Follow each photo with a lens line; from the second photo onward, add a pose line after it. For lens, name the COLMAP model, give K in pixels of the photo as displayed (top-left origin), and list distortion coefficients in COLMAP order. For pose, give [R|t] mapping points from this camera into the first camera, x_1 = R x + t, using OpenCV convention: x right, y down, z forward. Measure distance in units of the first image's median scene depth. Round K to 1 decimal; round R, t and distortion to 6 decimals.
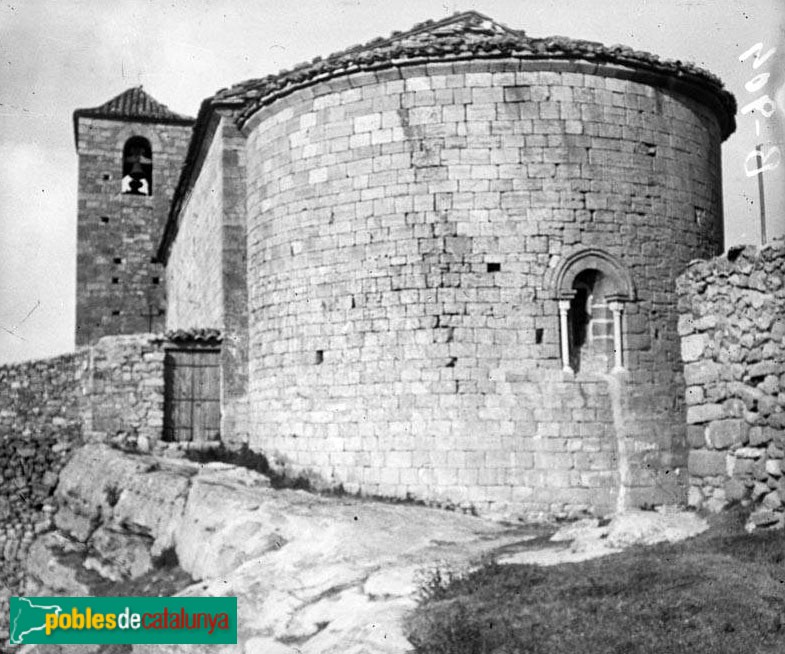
lens RADIAL K [[930.9, 0, 407.8], [0, 930.9, 375.6], [0, 0, 1]] dist [0.002806, -0.016129]
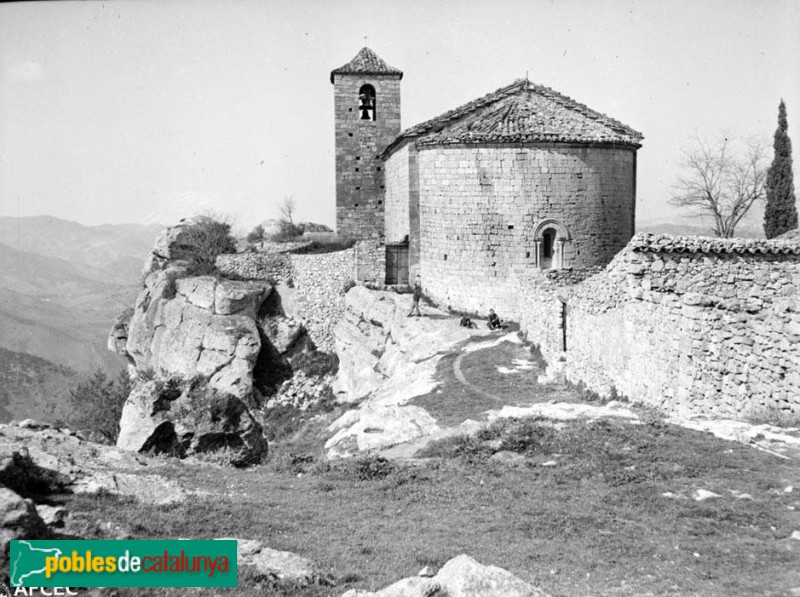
lens RADIAL K [[658.3, 0, 400.0], [0, 658.3, 298.5], [0, 0, 1]] dist [0.054482, -0.003106]
pose [[0.973393, 0.024277, -0.227853, 0.207187], [0.012894, 0.986993, 0.160243, -0.210952], [0.228779, -0.158917, 0.960419, -0.807200]]
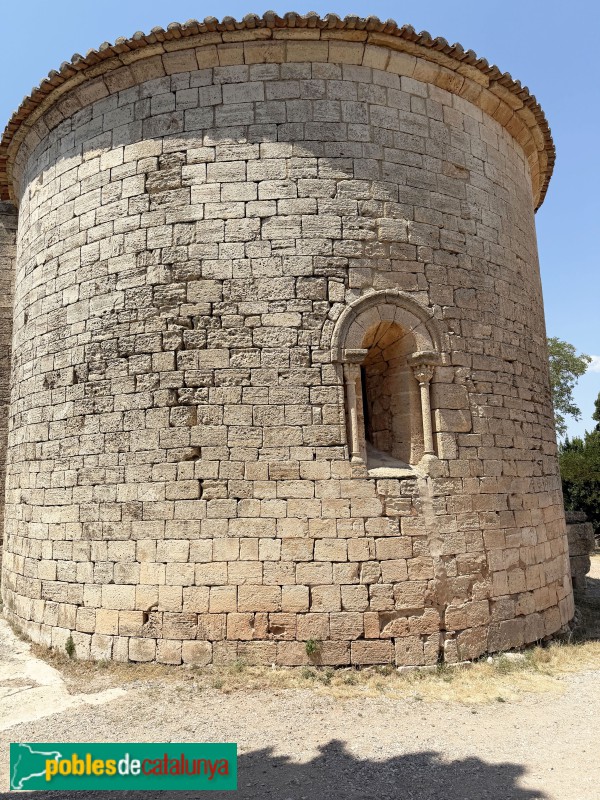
lens RADIAL K [[658.3, 0, 300.0], [0, 658.3, 400.0], [0, 0, 1]] dist [0.054482, -0.003106]
pose [[0.999279, -0.011575, 0.036157, 0.106930], [0.015242, 0.994581, -0.102845, -0.002156], [-0.034770, 0.103322, 0.994040, 0.487046]]
